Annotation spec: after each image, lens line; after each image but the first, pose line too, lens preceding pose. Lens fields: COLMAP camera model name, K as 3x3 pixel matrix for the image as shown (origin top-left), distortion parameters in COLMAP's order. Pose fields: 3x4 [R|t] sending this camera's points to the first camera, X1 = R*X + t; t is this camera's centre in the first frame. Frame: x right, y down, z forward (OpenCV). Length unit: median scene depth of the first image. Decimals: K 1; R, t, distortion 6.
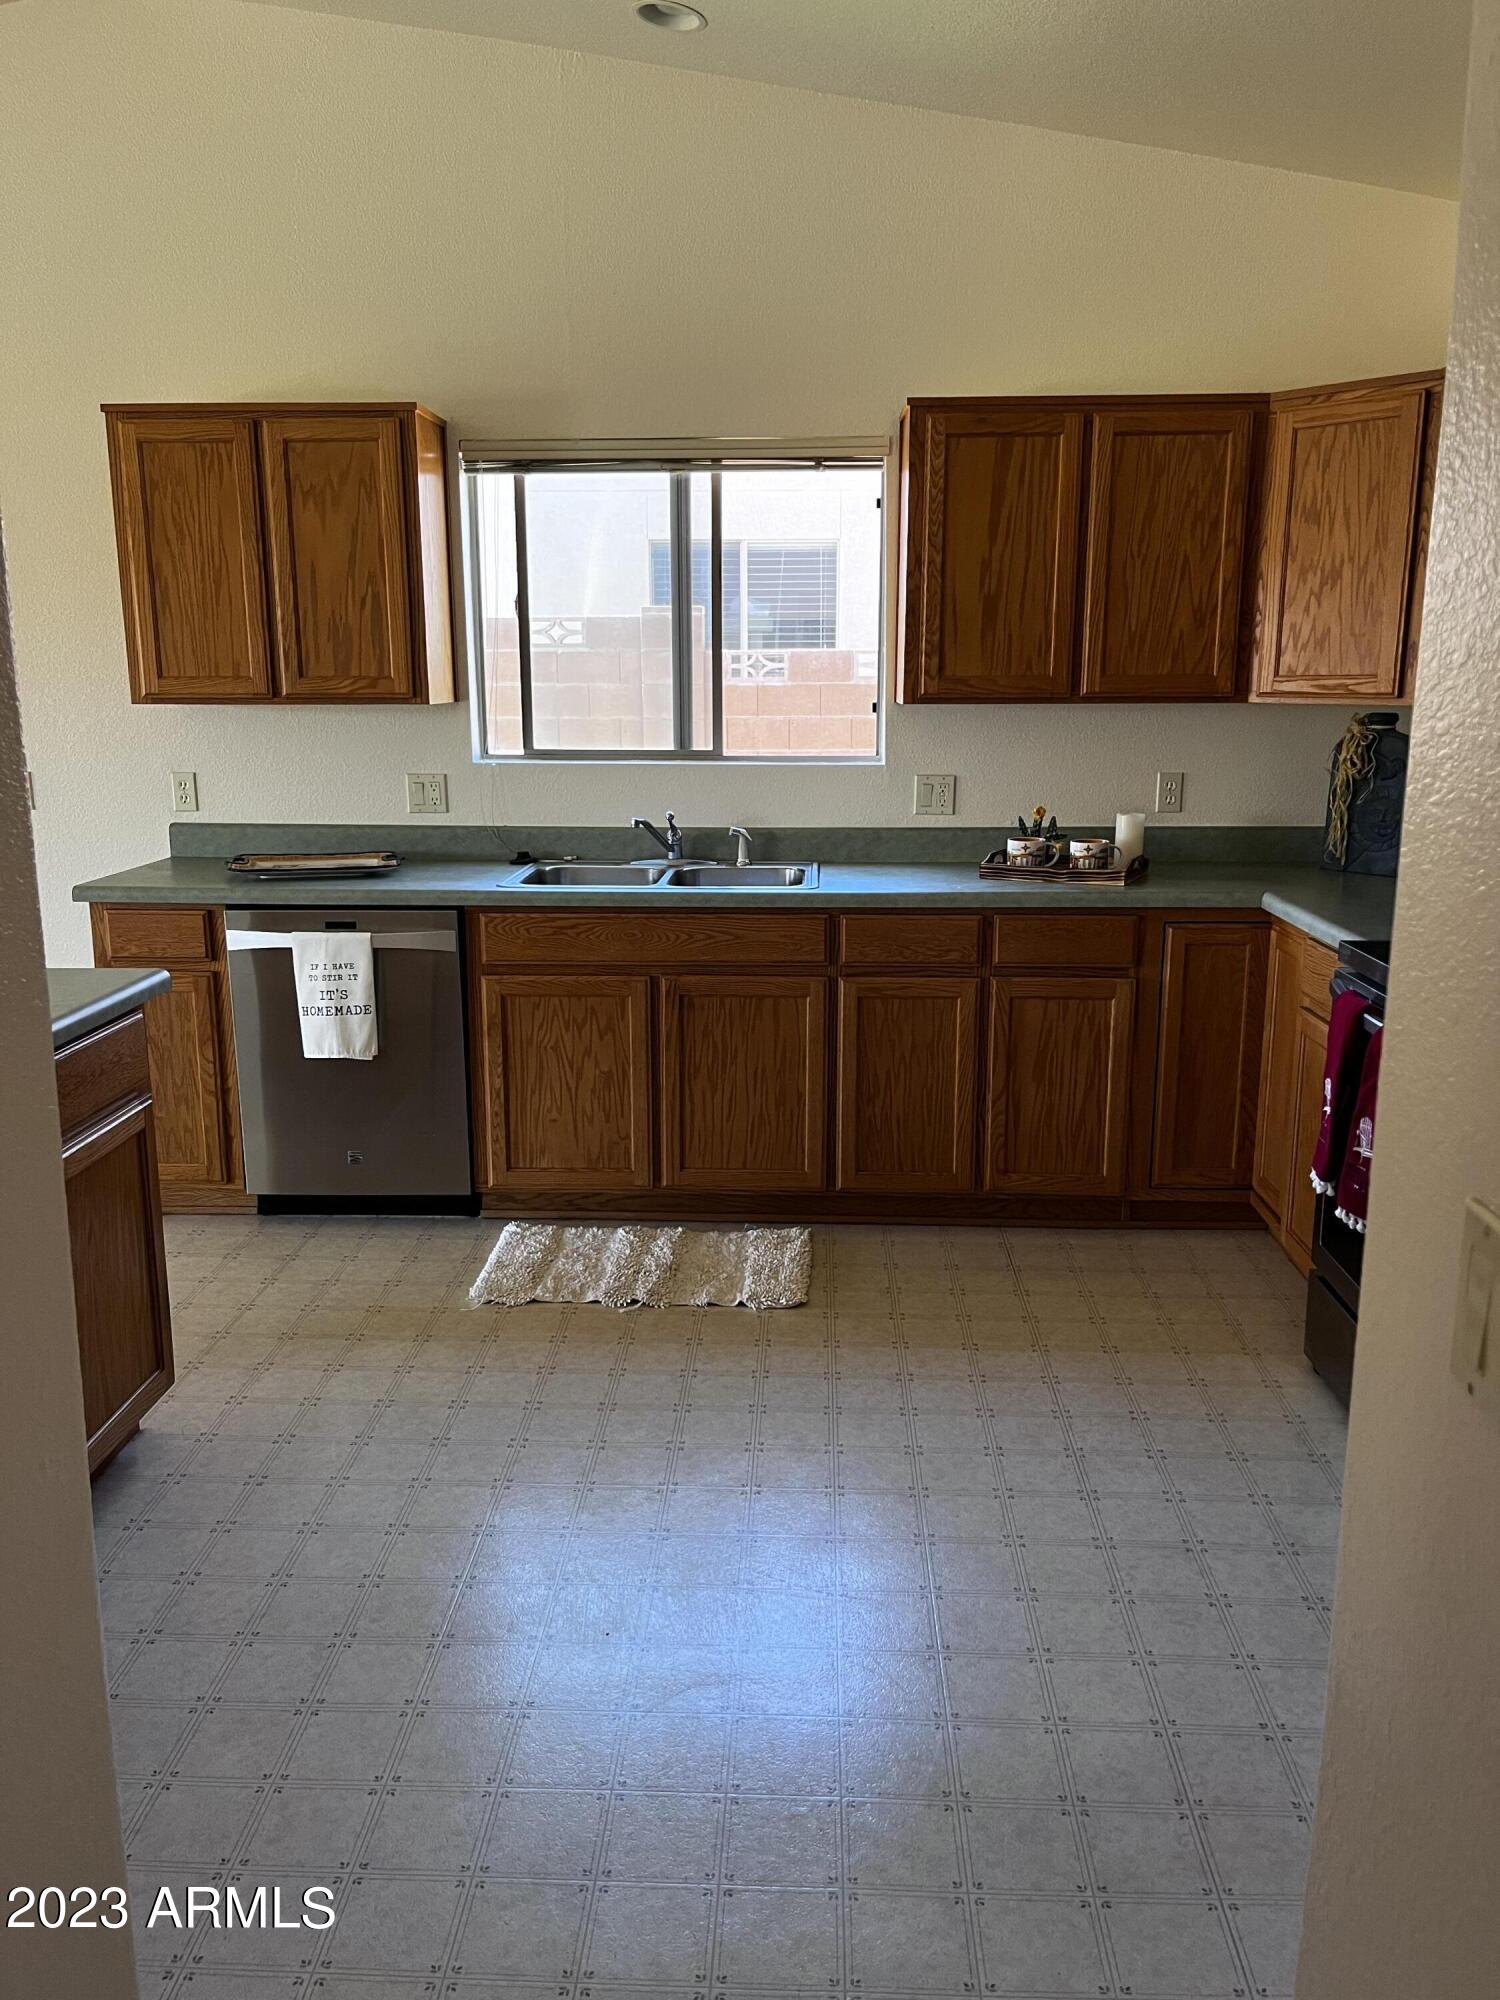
lens RADIAL K [[1508.3, 0, 764.5], [0, 1508.3, 994.3], [0, 0, 1]] dist [0.060777, -0.088361]
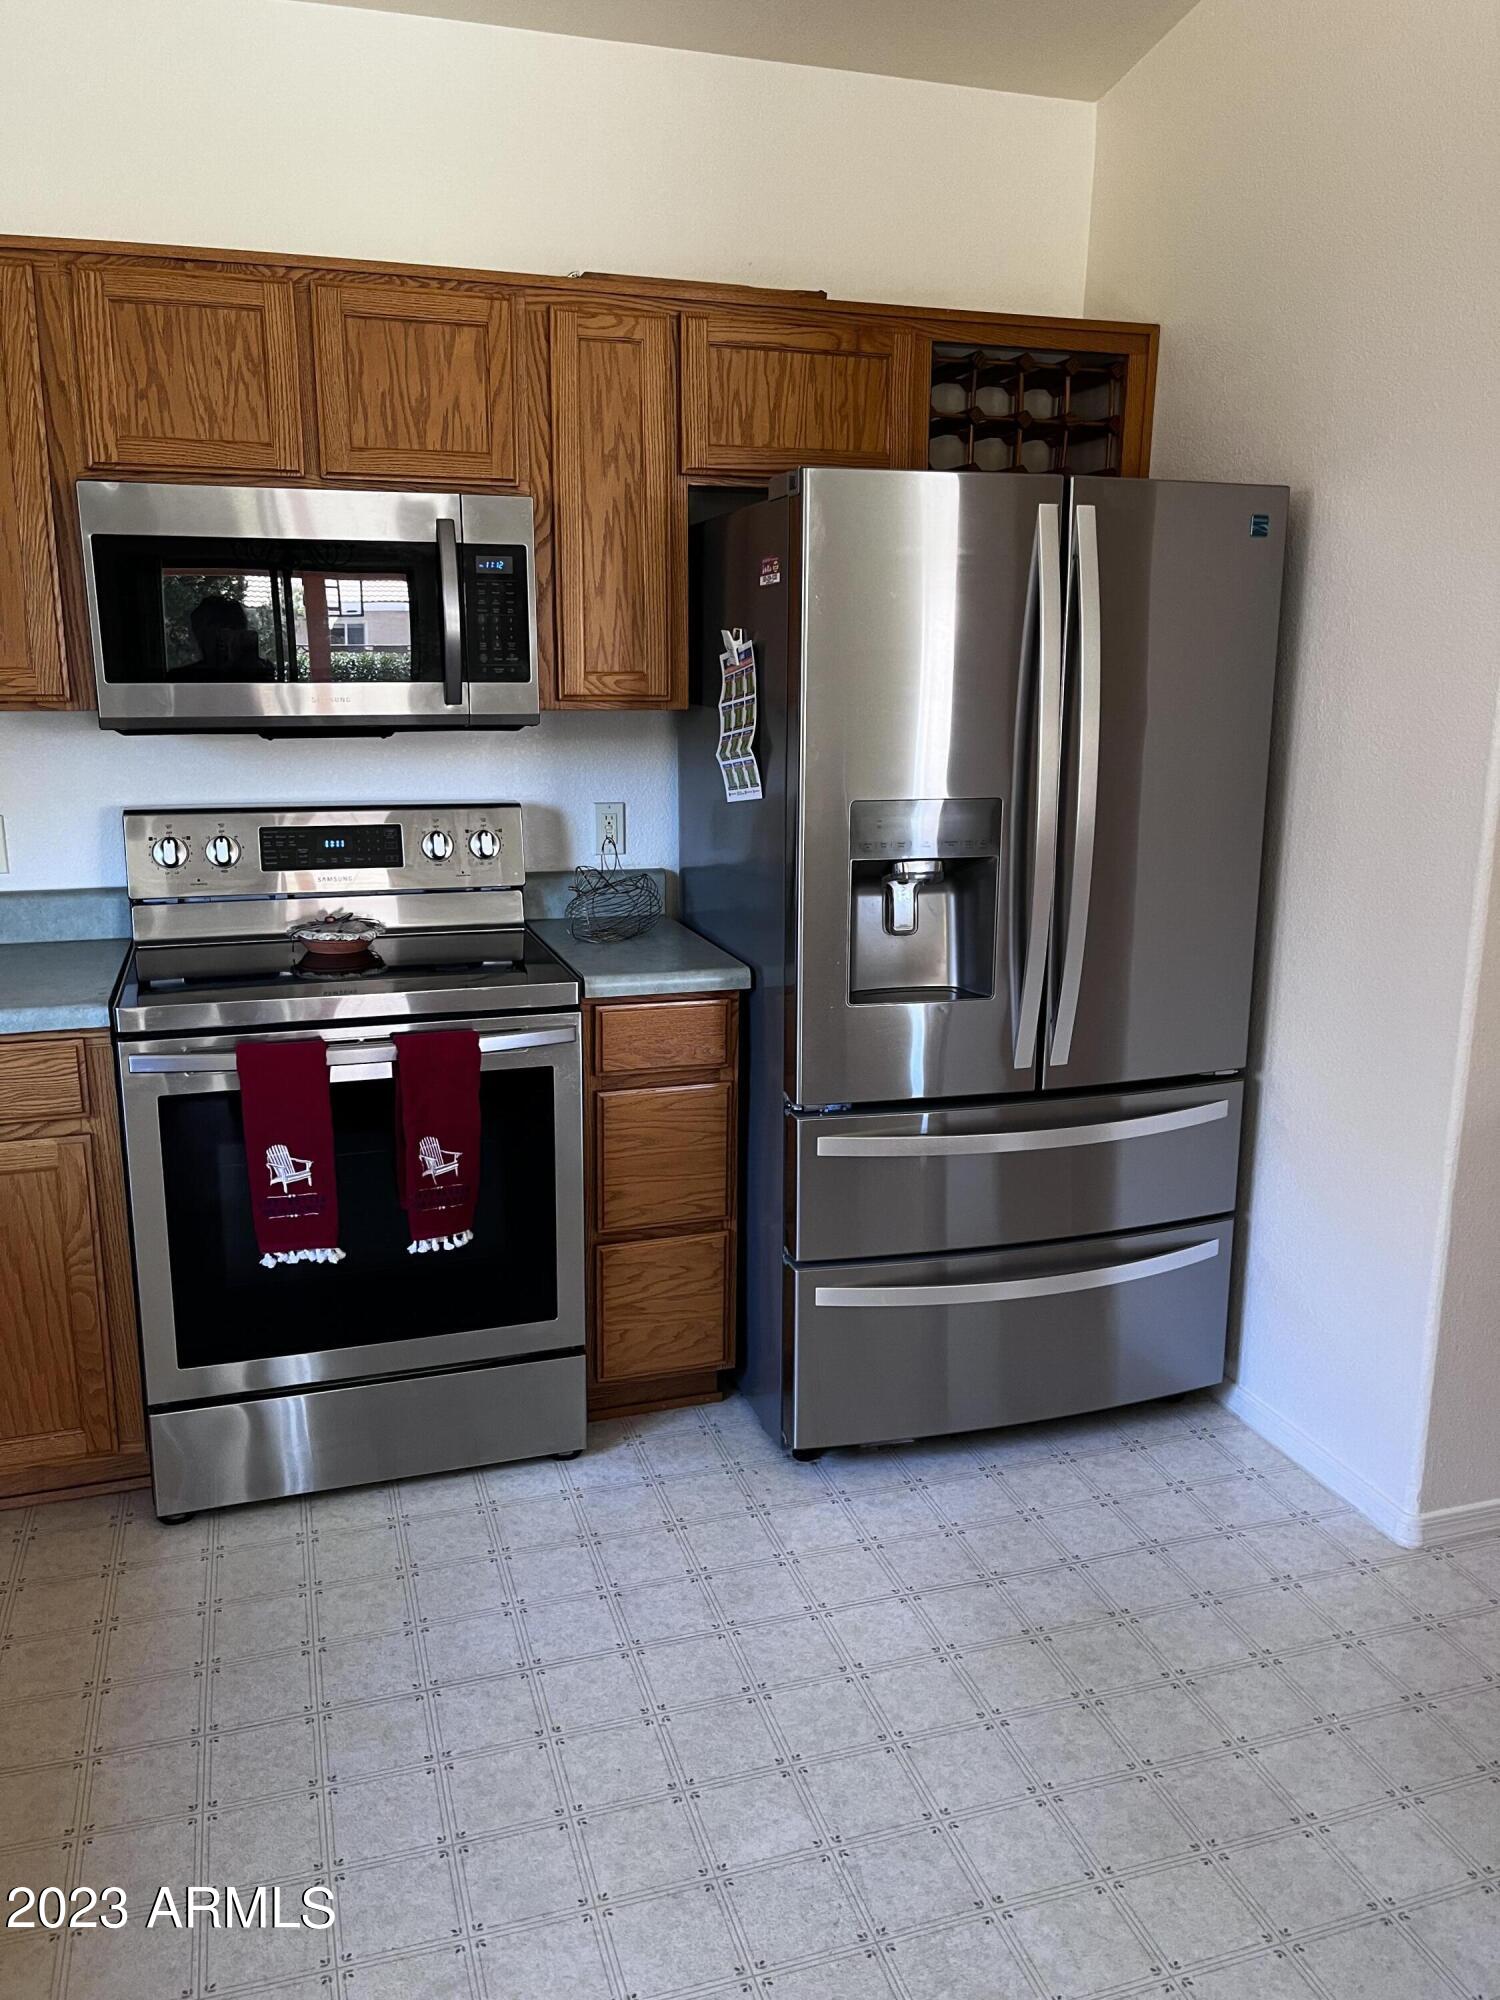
lens RADIAL K [[1508.3, 0, 752.9], [0, 1508.3, 996.9], [0, 0, 1]] dist [0.060777, -0.088361]
pose [[-0.338883, -0.213869, 0.916198, -0.365201], [0.190501, 0.938050, 0.289433, -0.165185], [-0.921340, 0.272621, -0.277146, 0.733281]]
